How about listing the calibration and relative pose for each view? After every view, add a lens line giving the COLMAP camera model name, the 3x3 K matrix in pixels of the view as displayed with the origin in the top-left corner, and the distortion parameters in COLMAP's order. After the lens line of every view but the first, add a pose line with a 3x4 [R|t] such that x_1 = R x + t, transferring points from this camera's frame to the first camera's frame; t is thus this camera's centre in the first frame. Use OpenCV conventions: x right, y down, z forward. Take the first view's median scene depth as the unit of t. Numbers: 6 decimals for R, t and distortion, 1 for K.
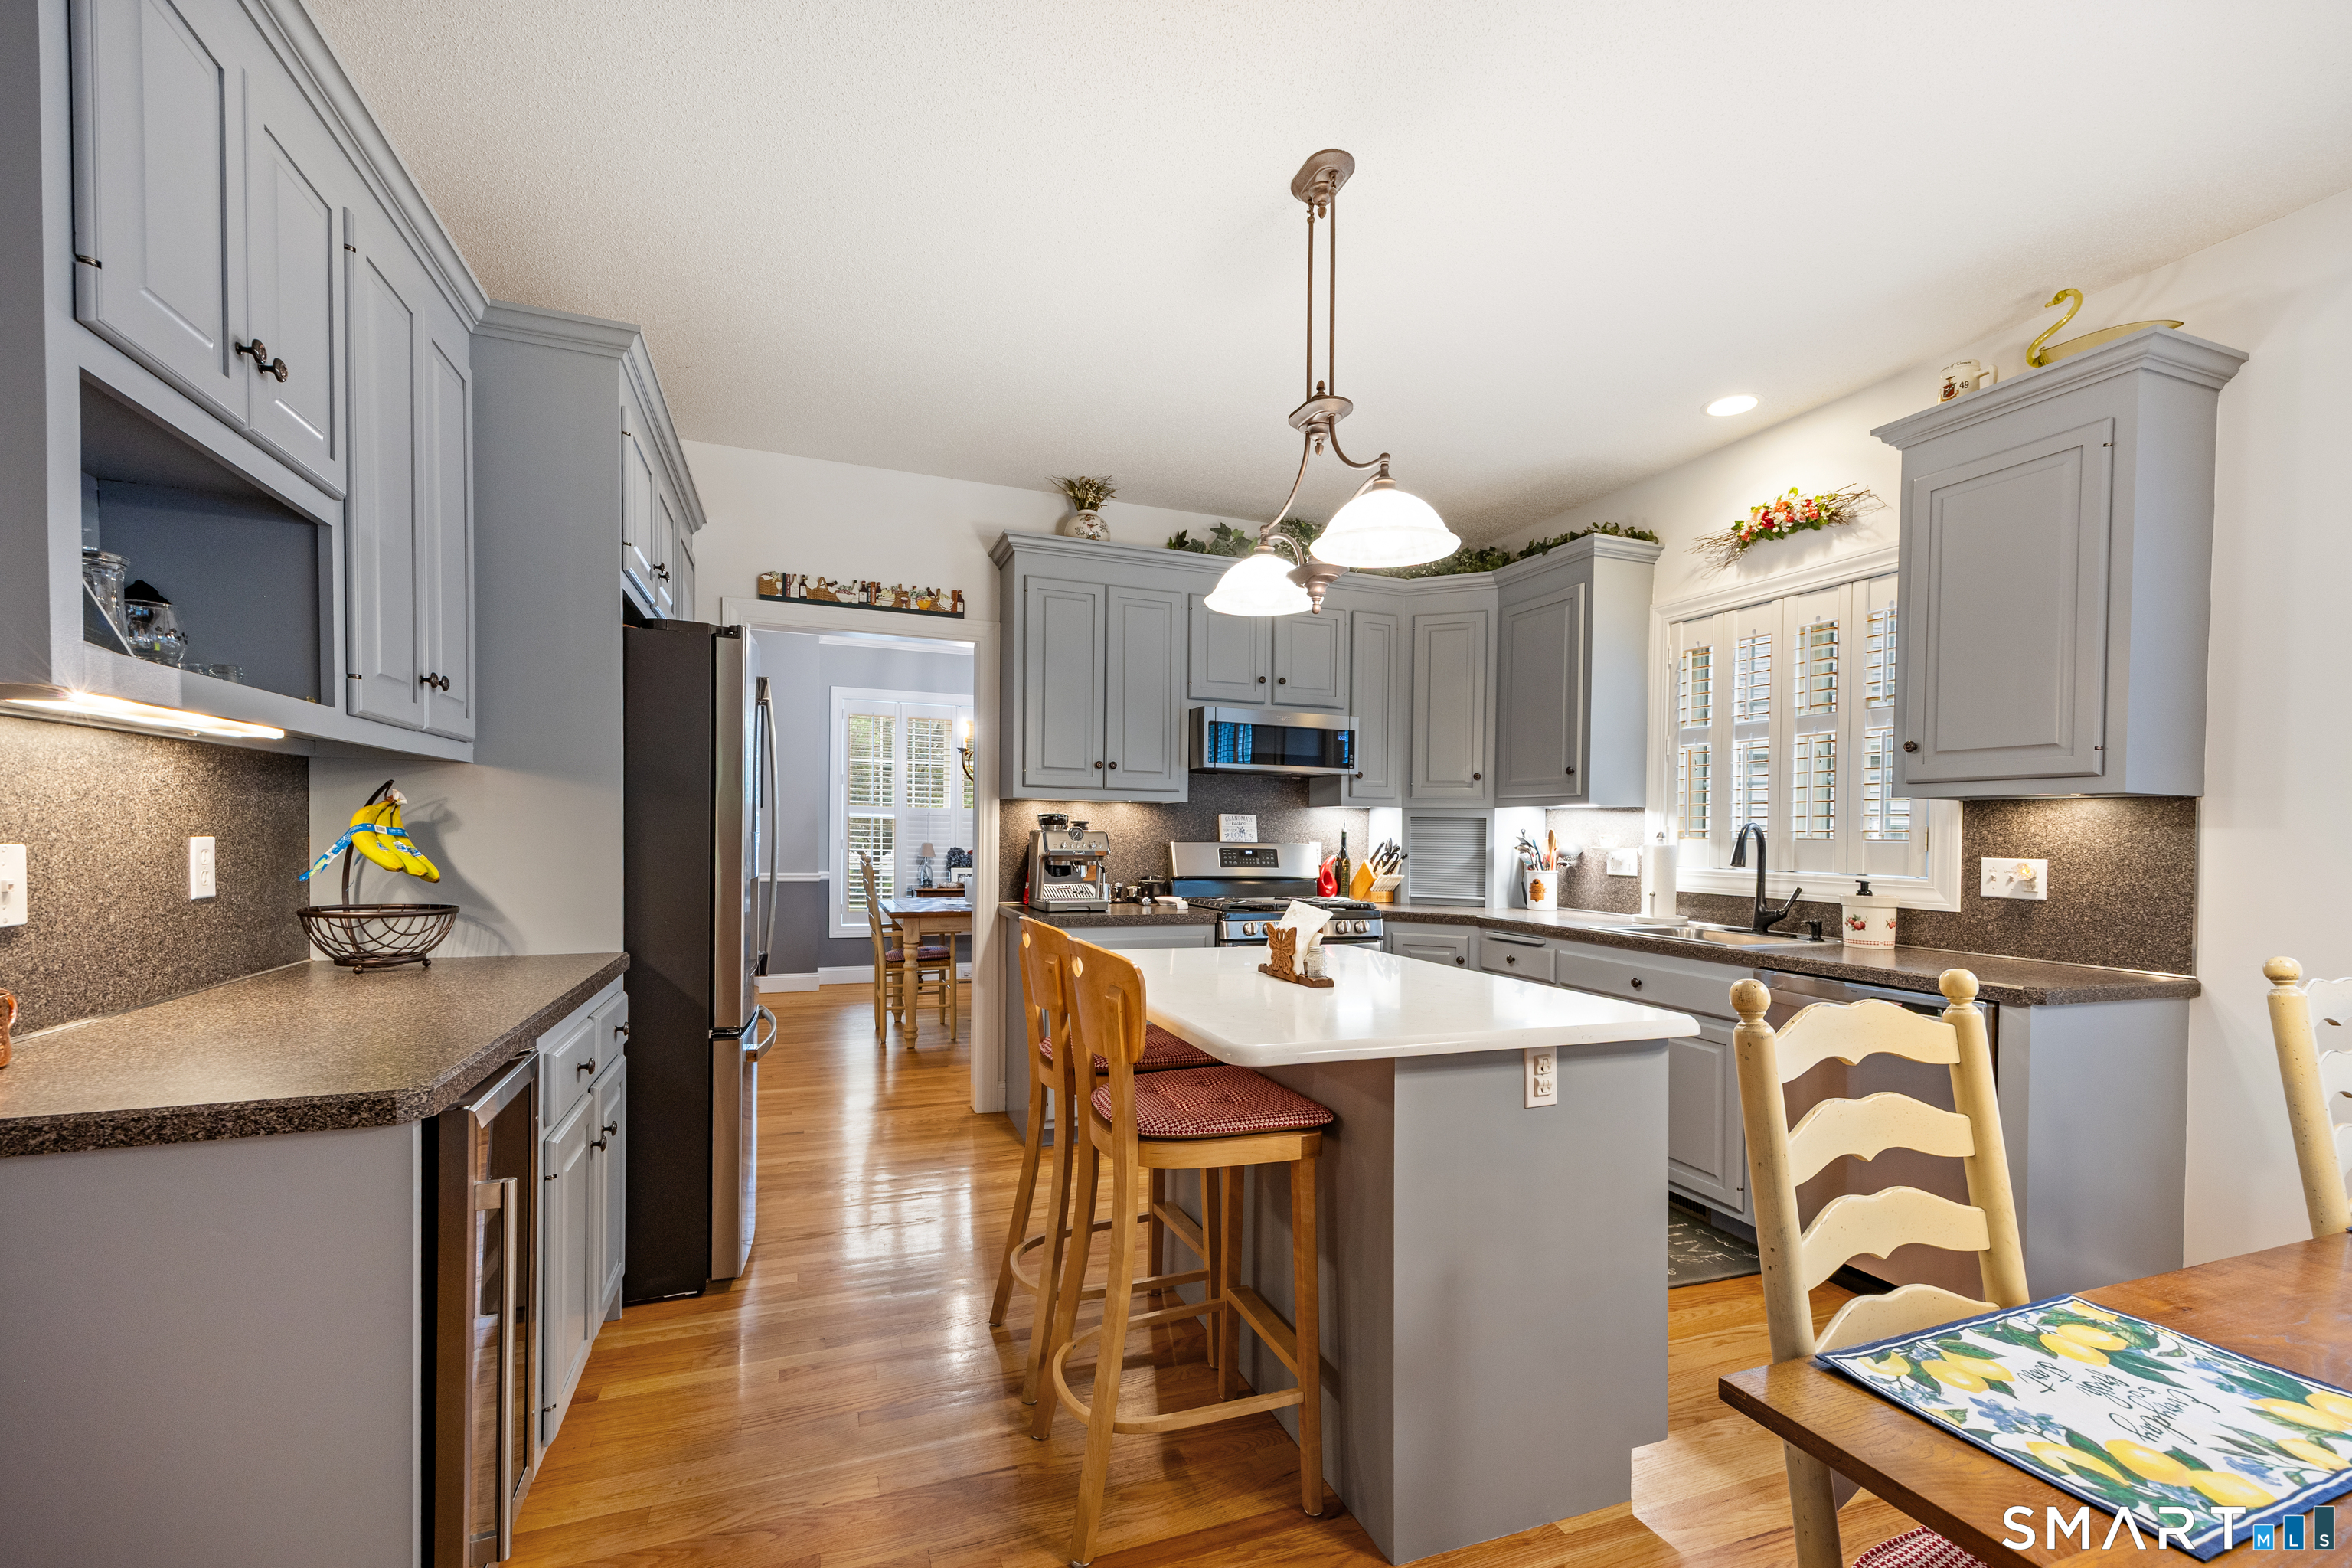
lens RADIAL K [[971.9, 0, 1178.7], [0, 971.9, 849.2], [0, 0, 1]] dist [0.015103, 0.000030]
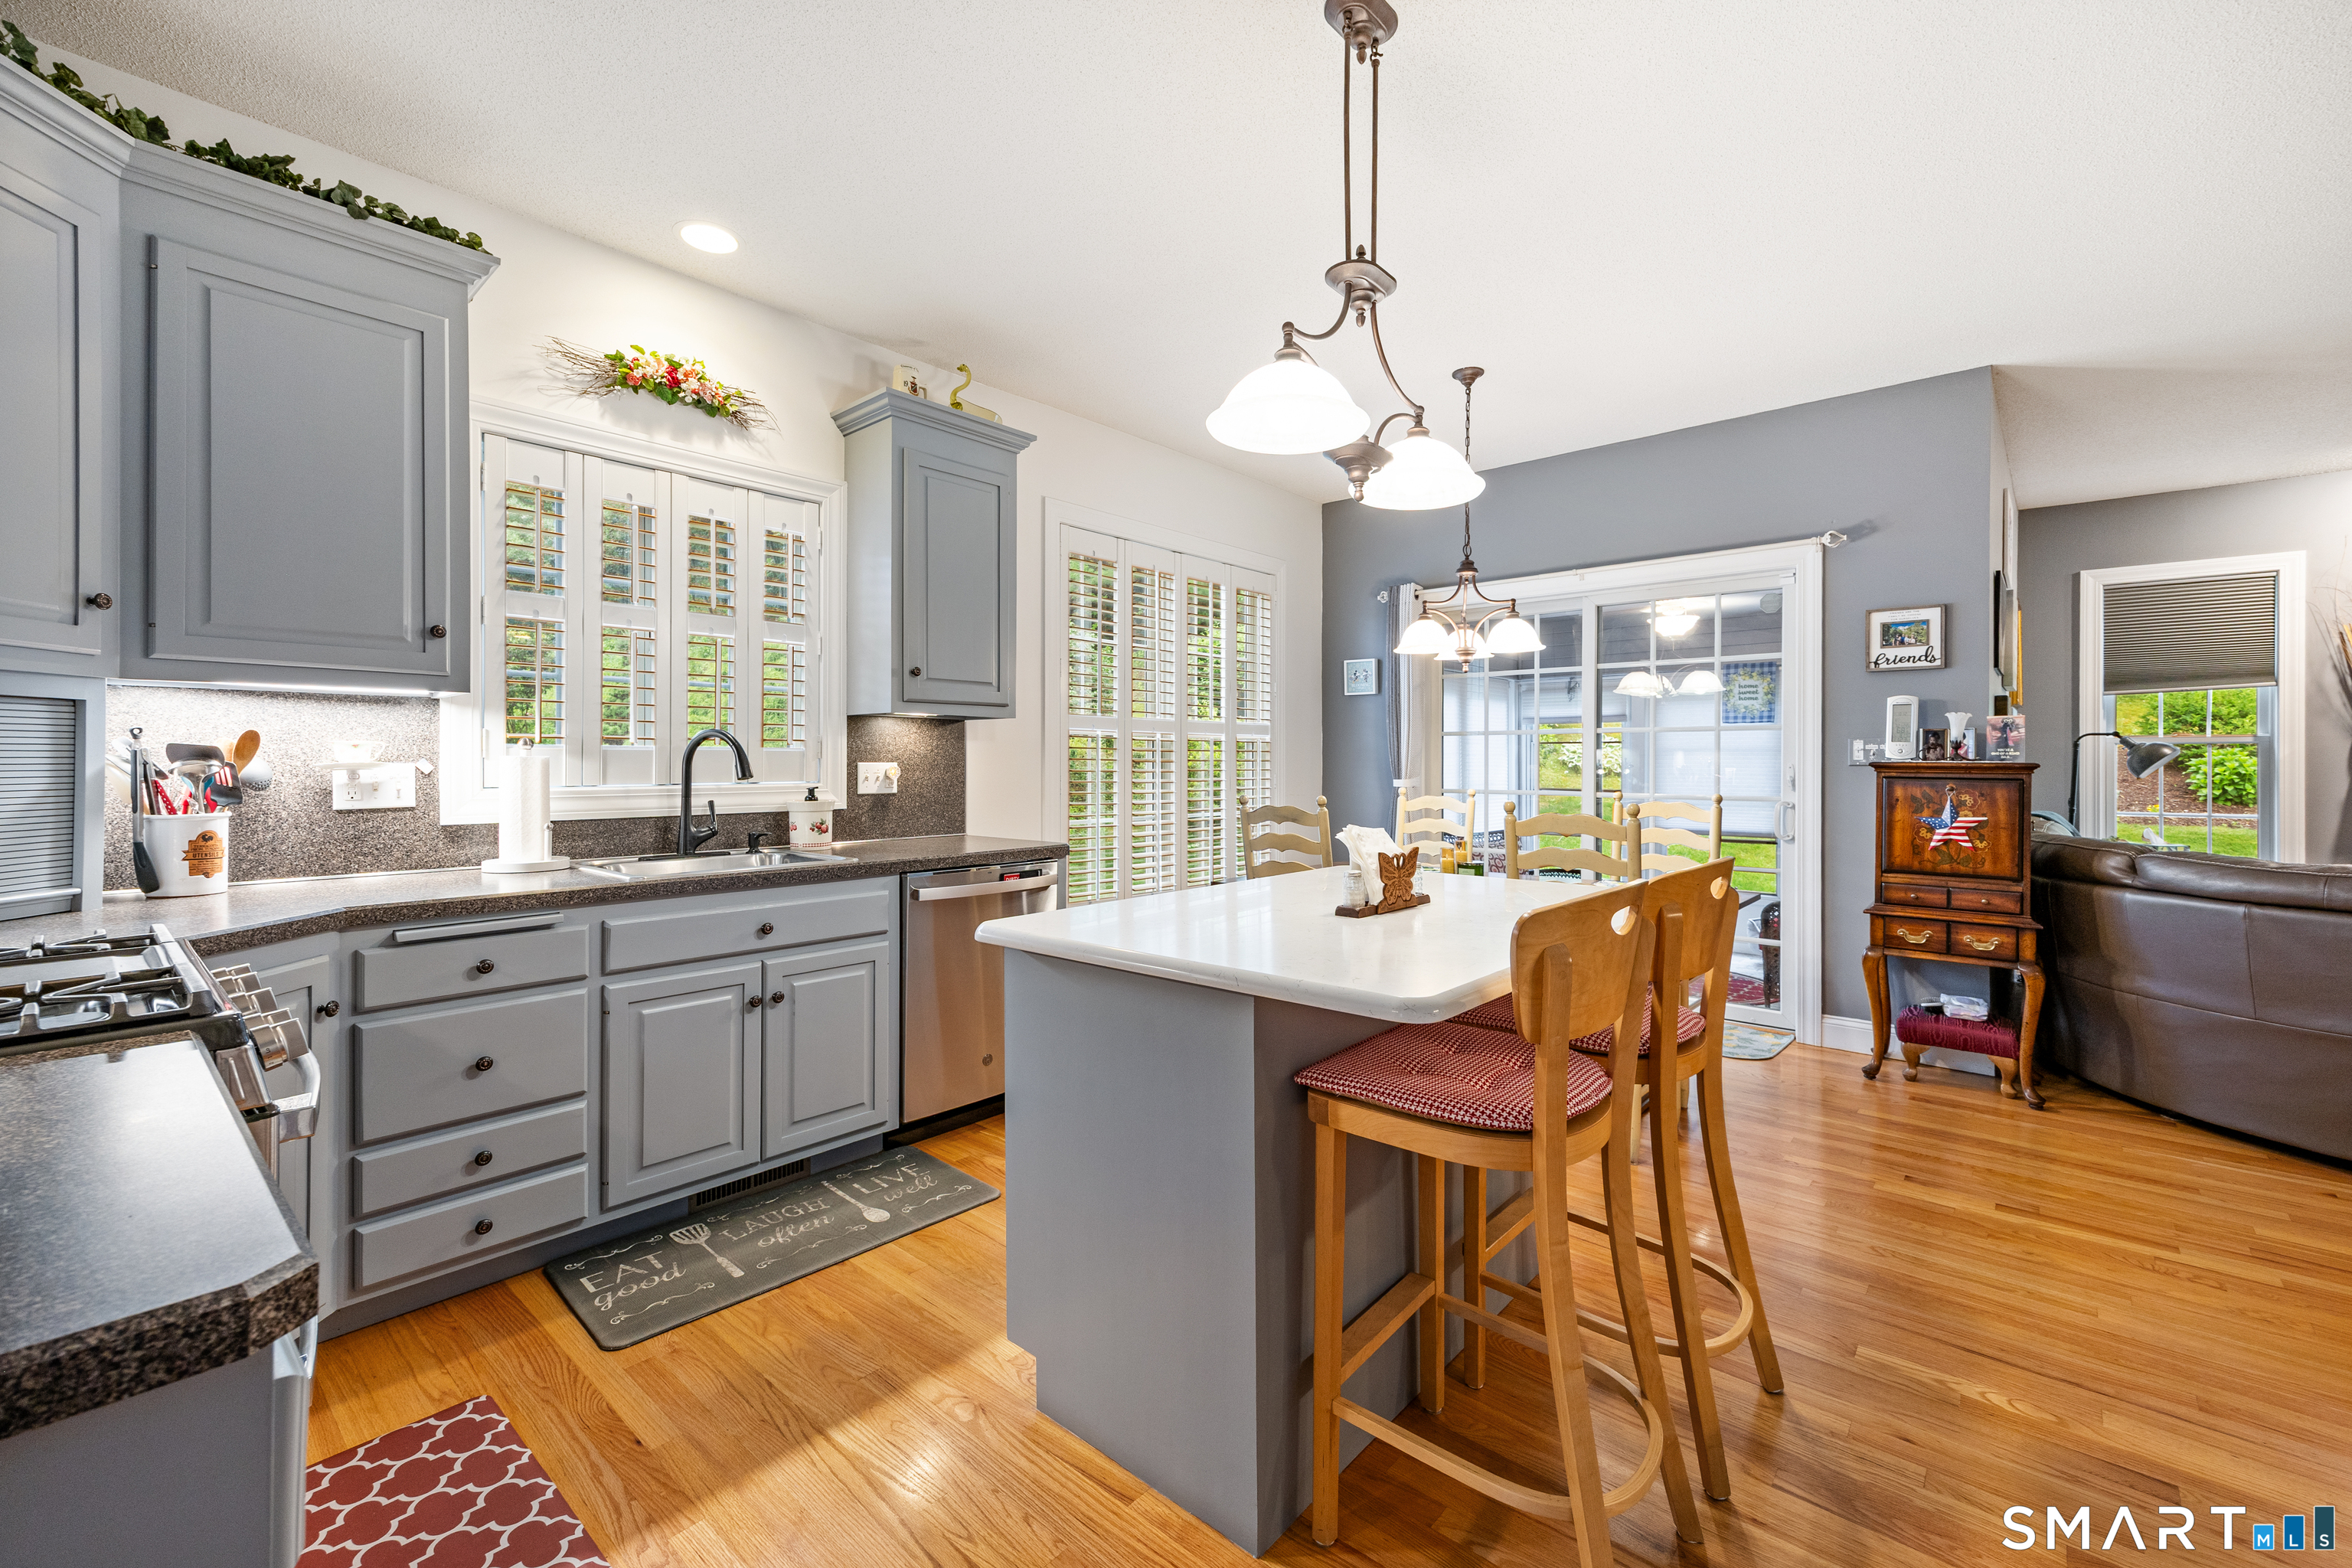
lens RADIAL K [[971.9, 0, 1167.3], [0, 971.9, 761.1], [0, 0, 1]] dist [0.015103, 0.000030]
pose [[-0.456019, -0.021714, 0.889705, -0.327542], [0.003641, 0.999648, 0.026263, -0.017637], [-0.889963, 0.015216, -0.455779, 0.894020]]
